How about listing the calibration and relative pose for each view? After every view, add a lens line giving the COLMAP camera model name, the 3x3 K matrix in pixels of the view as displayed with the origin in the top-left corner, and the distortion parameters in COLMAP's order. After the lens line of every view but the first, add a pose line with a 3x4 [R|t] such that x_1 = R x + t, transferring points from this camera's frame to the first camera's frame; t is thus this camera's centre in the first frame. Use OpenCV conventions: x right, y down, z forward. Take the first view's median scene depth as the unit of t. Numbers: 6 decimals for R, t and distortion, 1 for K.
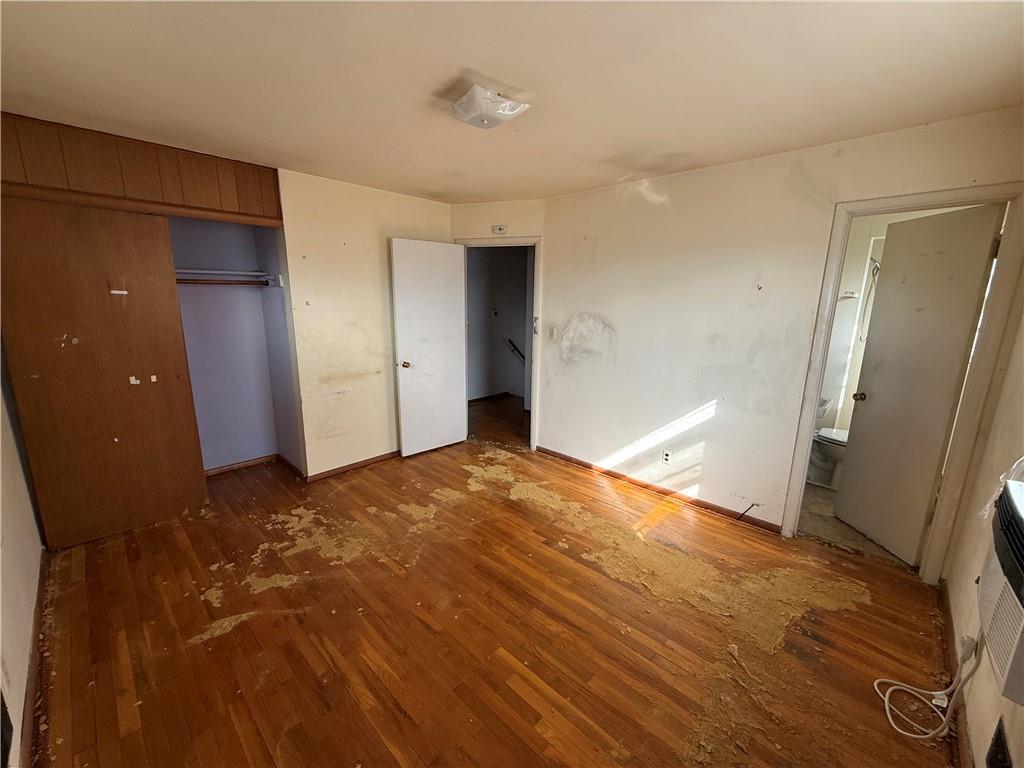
lens RADIAL K [[409.4, 0, 514.3], [0, 409.4, 385.2], [0, 0, 1]] dist [-0.001588, 0.000190]
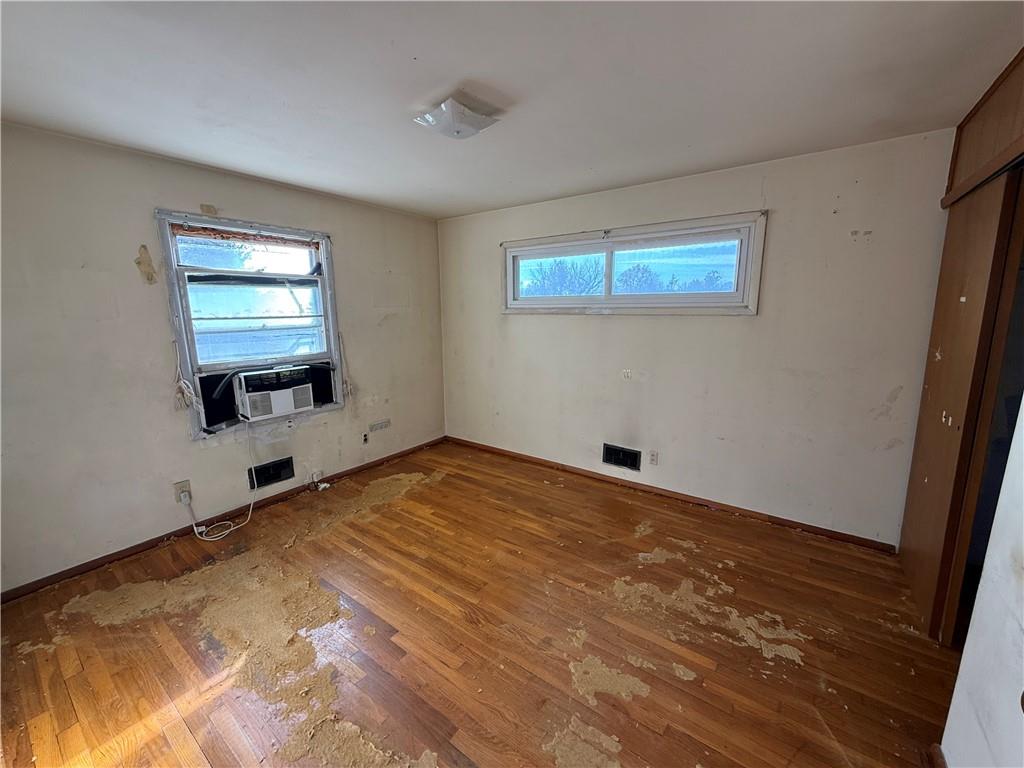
lens RADIAL K [[409.4, 0, 513.9], [0, 409.4, 383.9], [0, 0, 1]] dist [-0.001588, 0.000190]
pose [[-0.991877, 0.014369, -0.126390, -0.062450], [-0.034462, 0.926088, 0.375731, -0.368143], [0.122447, 0.377035, -0.918069, 1.793500]]
